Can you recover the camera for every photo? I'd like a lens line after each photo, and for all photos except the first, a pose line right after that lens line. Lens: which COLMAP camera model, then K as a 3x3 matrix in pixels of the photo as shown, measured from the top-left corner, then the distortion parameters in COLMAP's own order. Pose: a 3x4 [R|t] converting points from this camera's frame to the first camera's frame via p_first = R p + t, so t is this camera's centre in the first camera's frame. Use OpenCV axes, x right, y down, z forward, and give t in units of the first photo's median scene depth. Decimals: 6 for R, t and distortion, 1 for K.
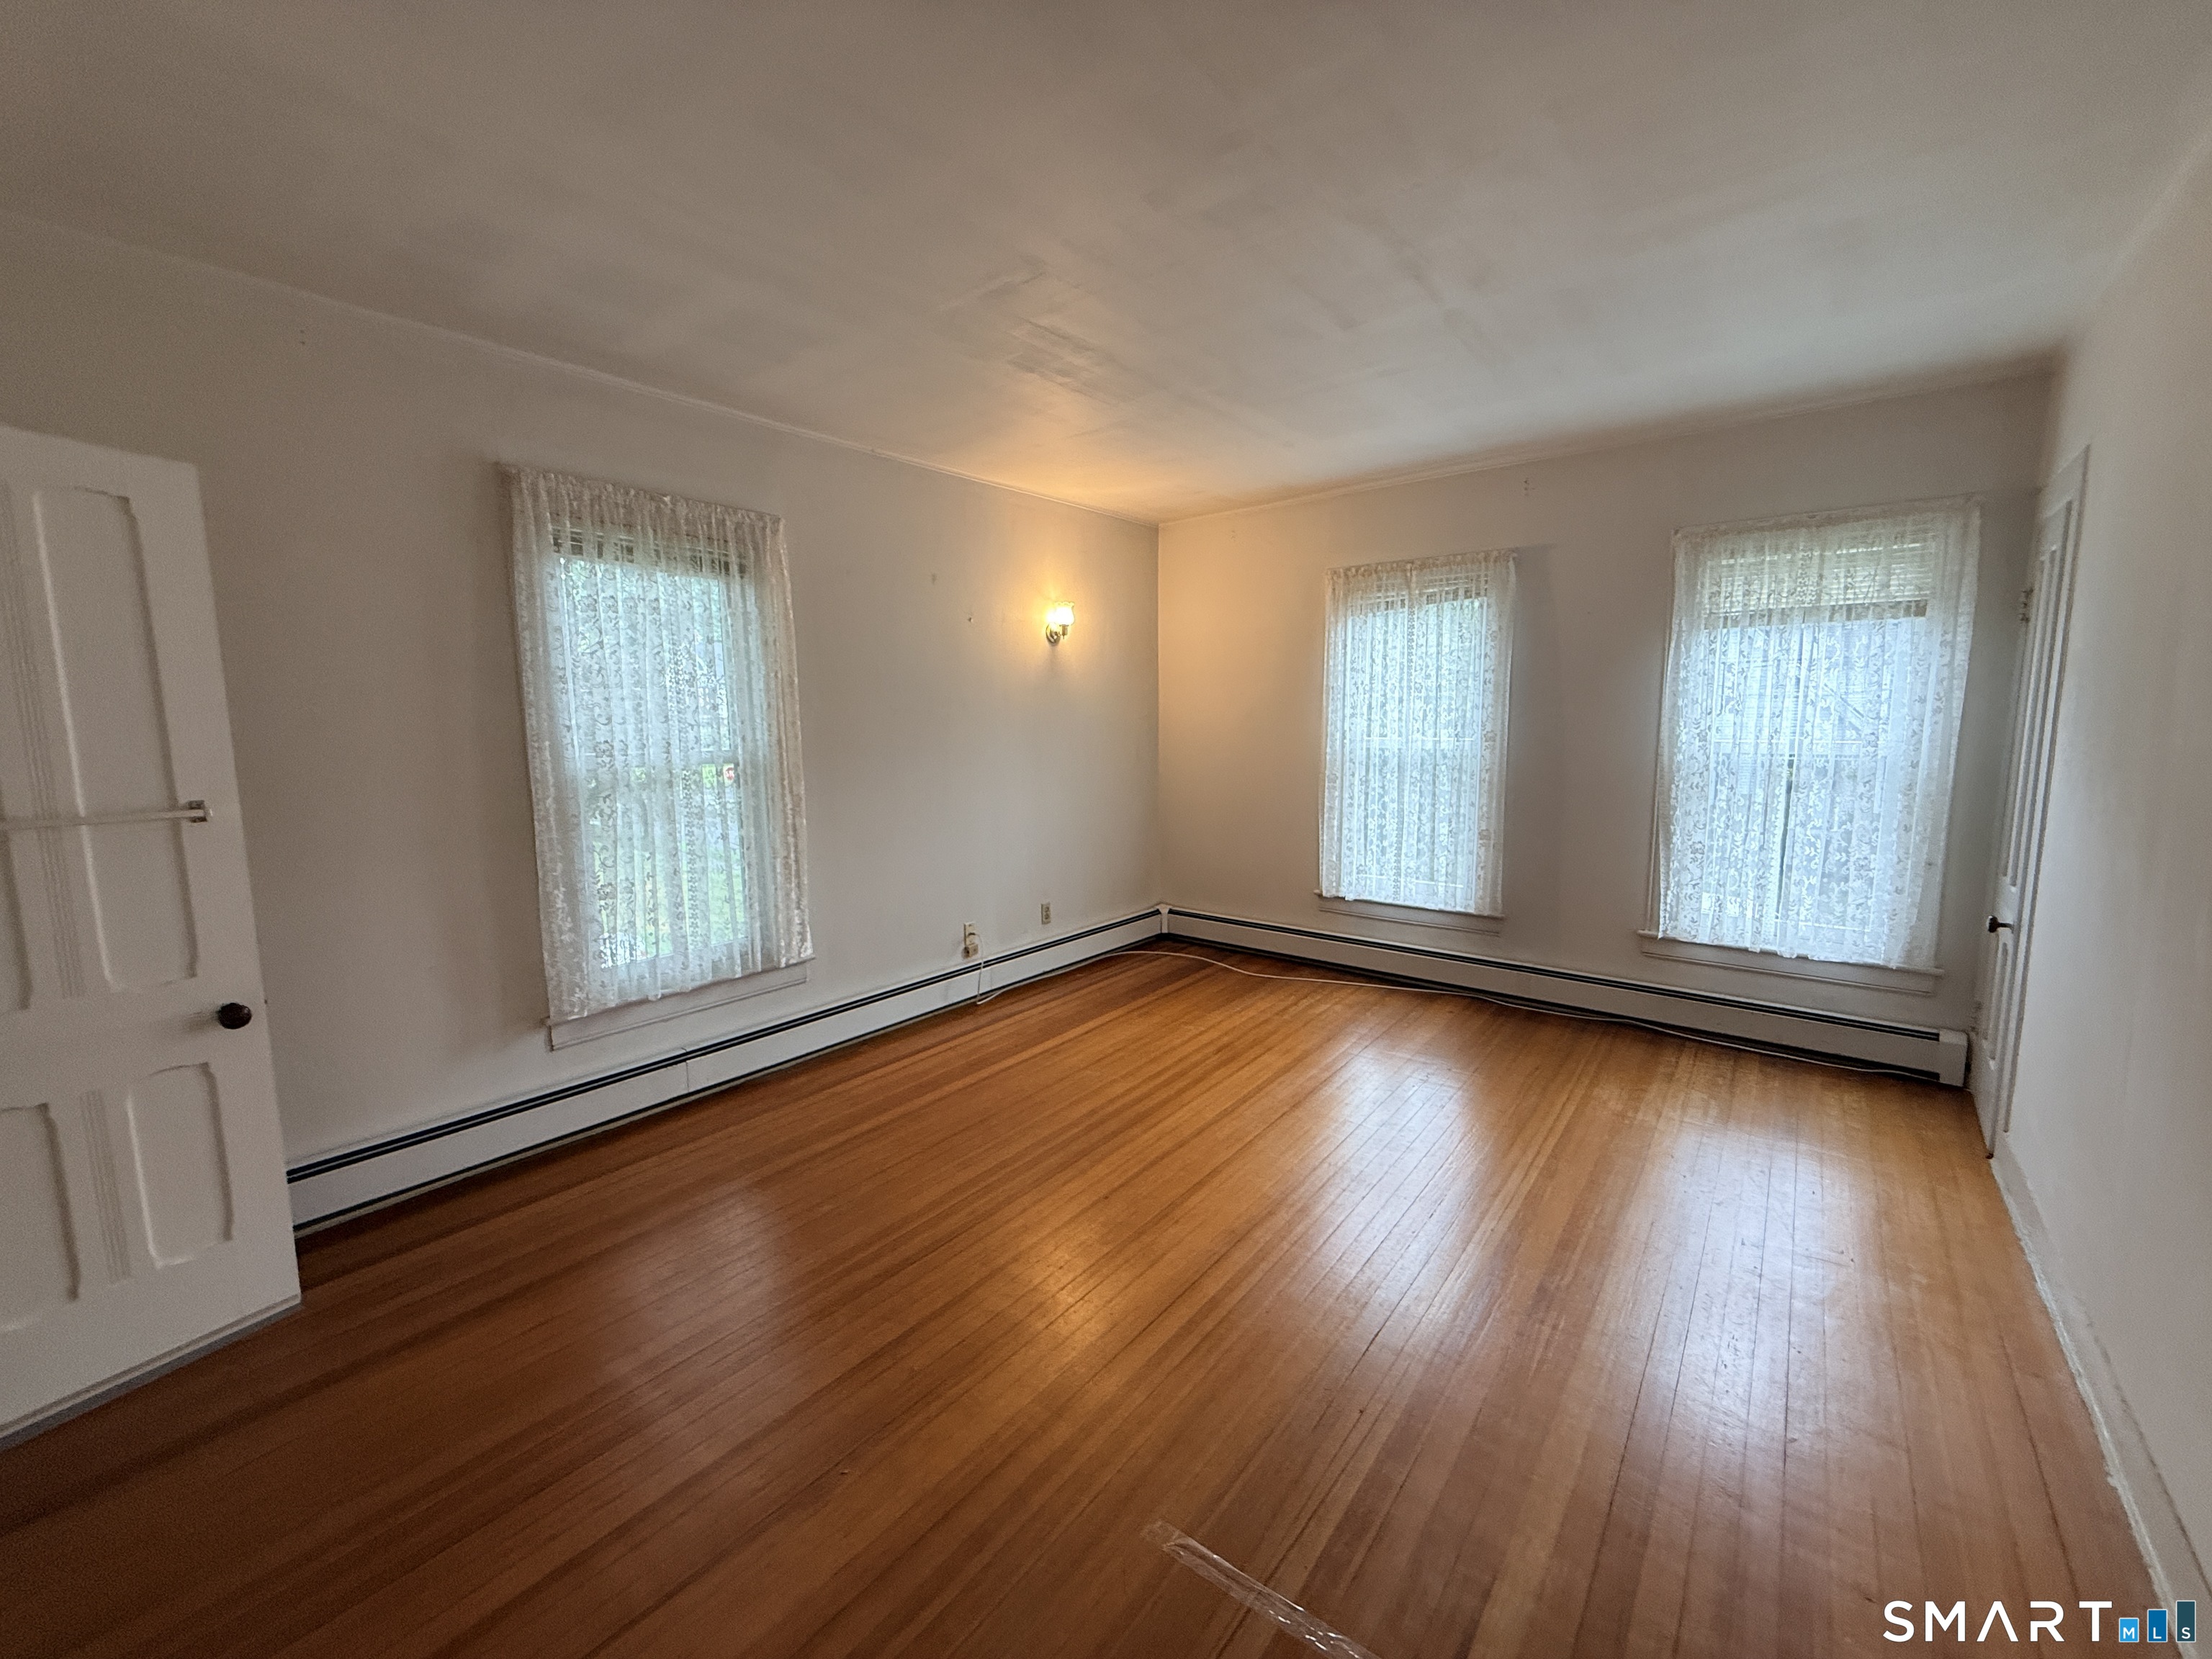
lens RADIAL K [[885.1, 0, 1094.8], [0, 885.1, 826.1], [0, 0, 1]] dist [0.000804, -0.000006]
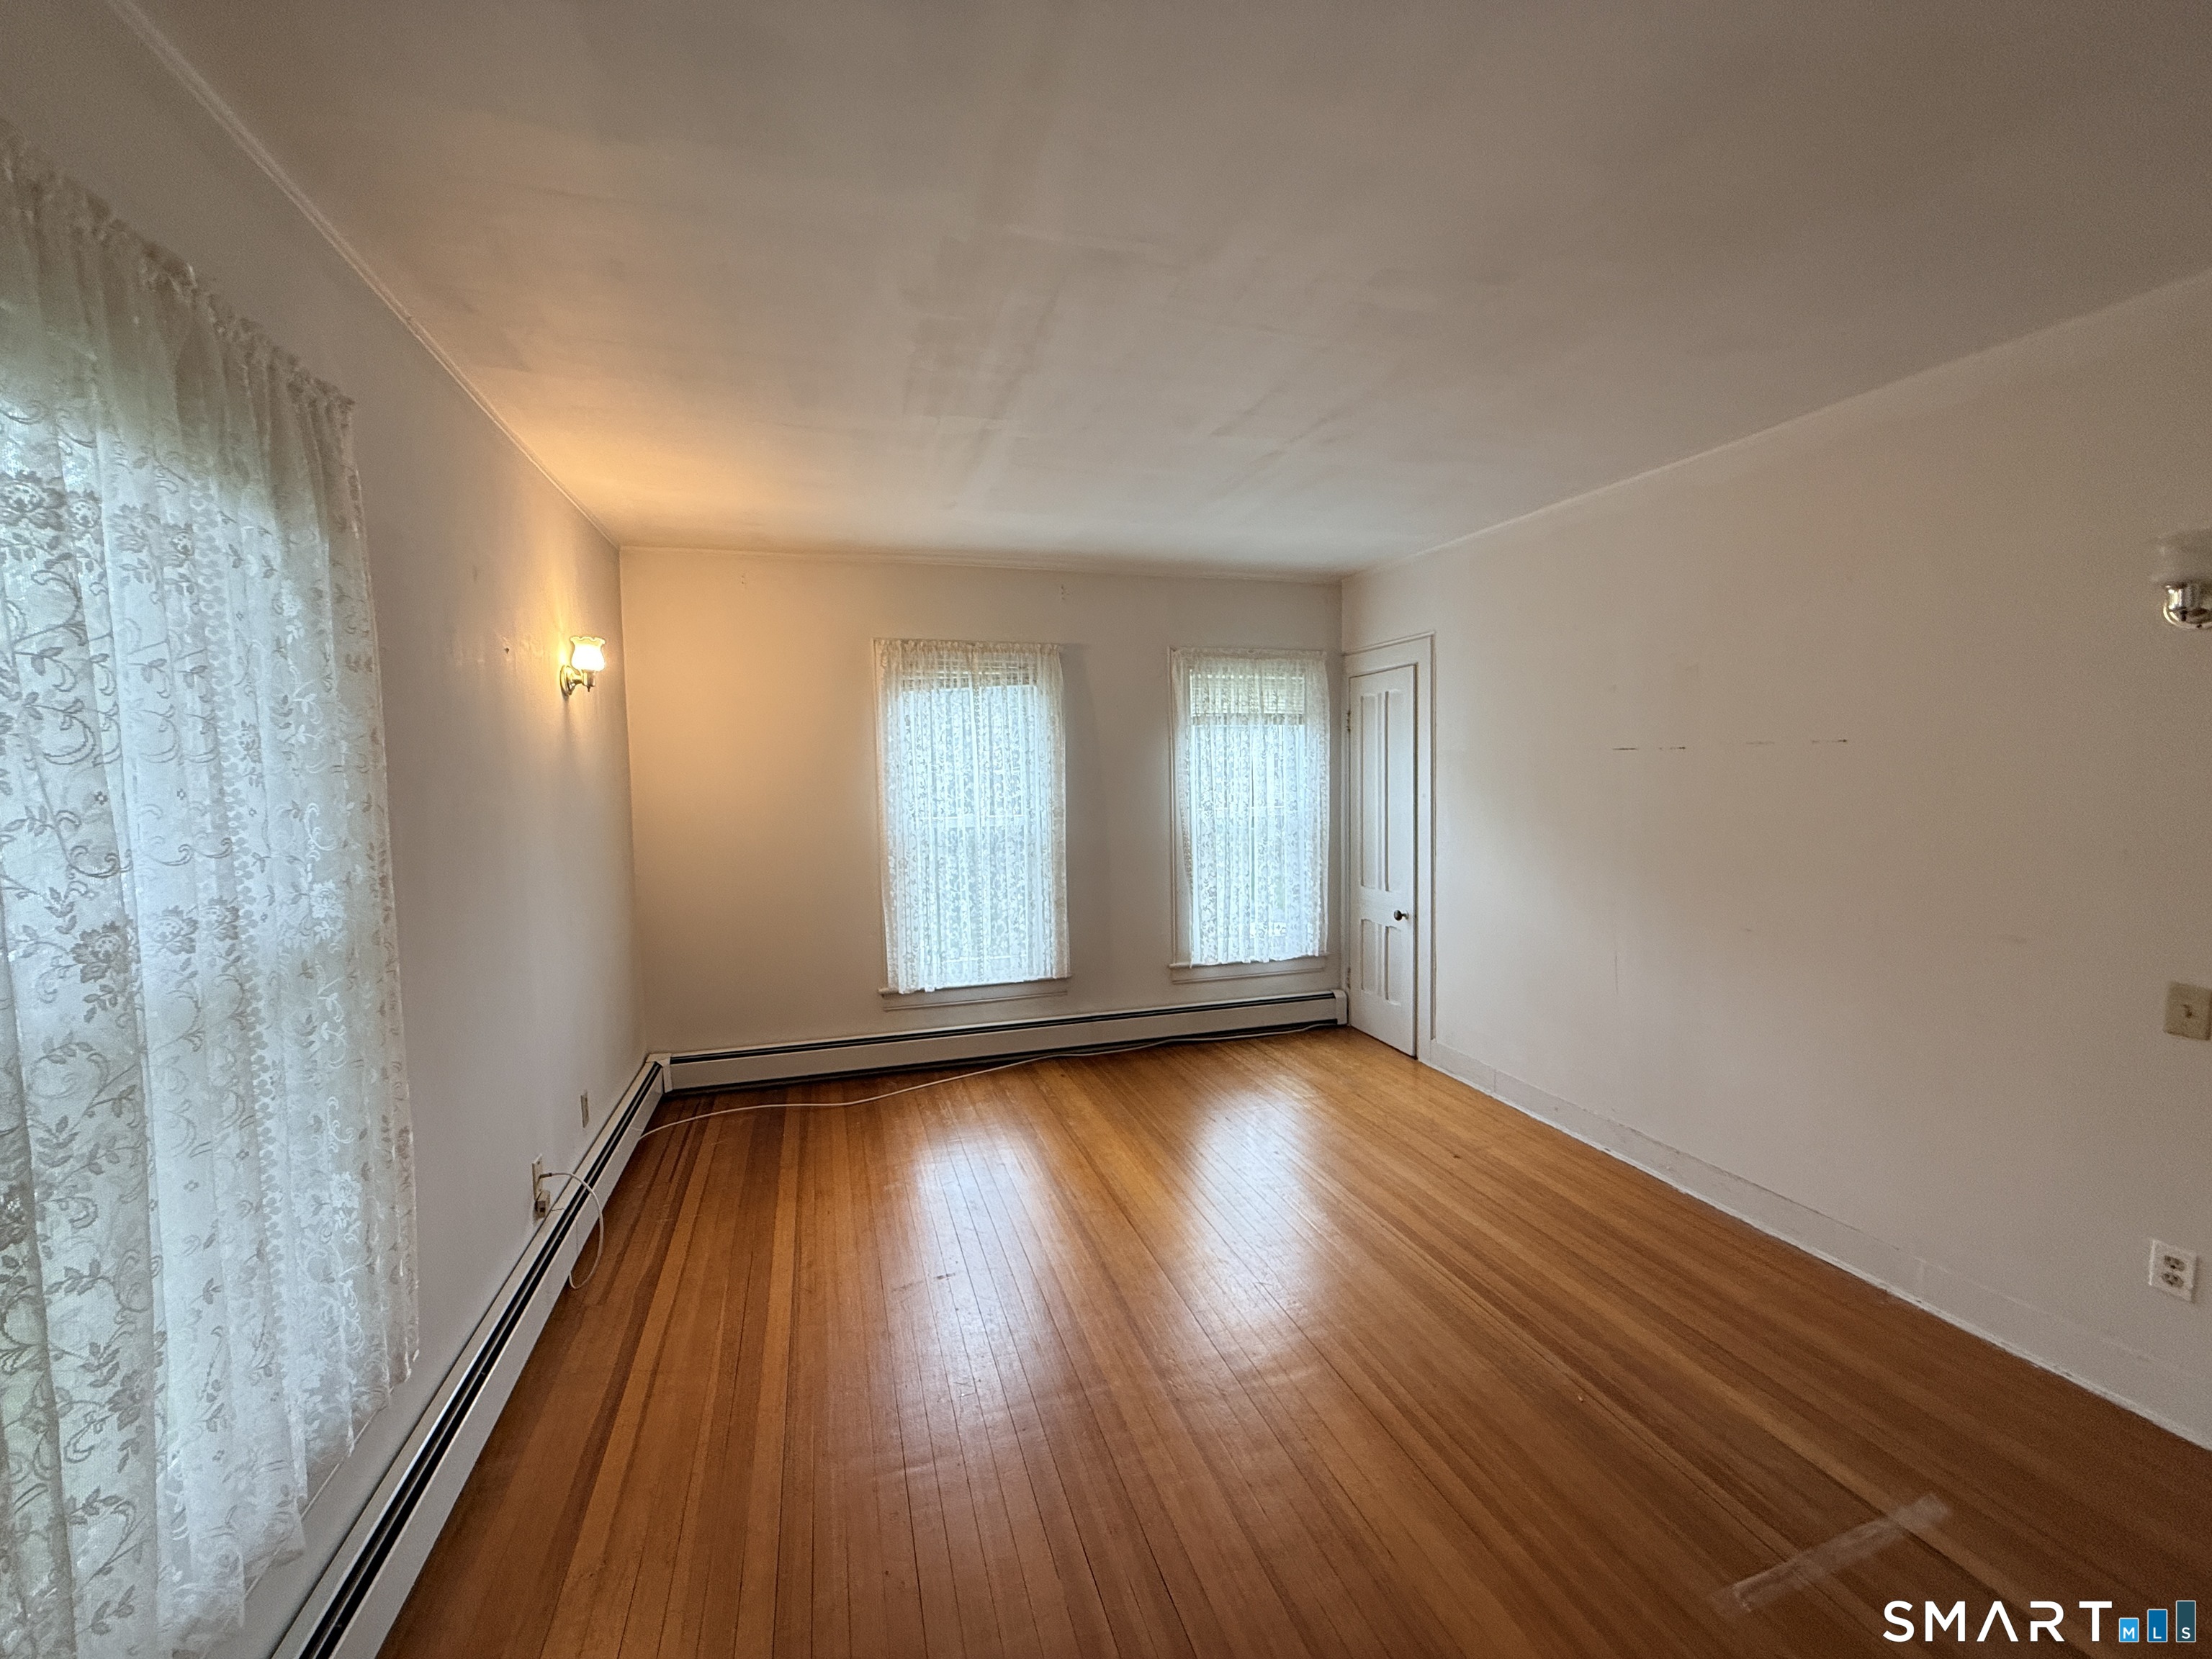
lens RADIAL K [[885.1, 0, 1102.1], [0, 885.1, 826.5], [0, 0, 1]] dist [0.000804, -0.000006]
pose [[0.556477, -0.049212, 0.829404, -0.423167], [0.116859, 0.992957, -0.019489, -0.056023], [-0.822604, 0.107769, 0.558309, 0.349874]]
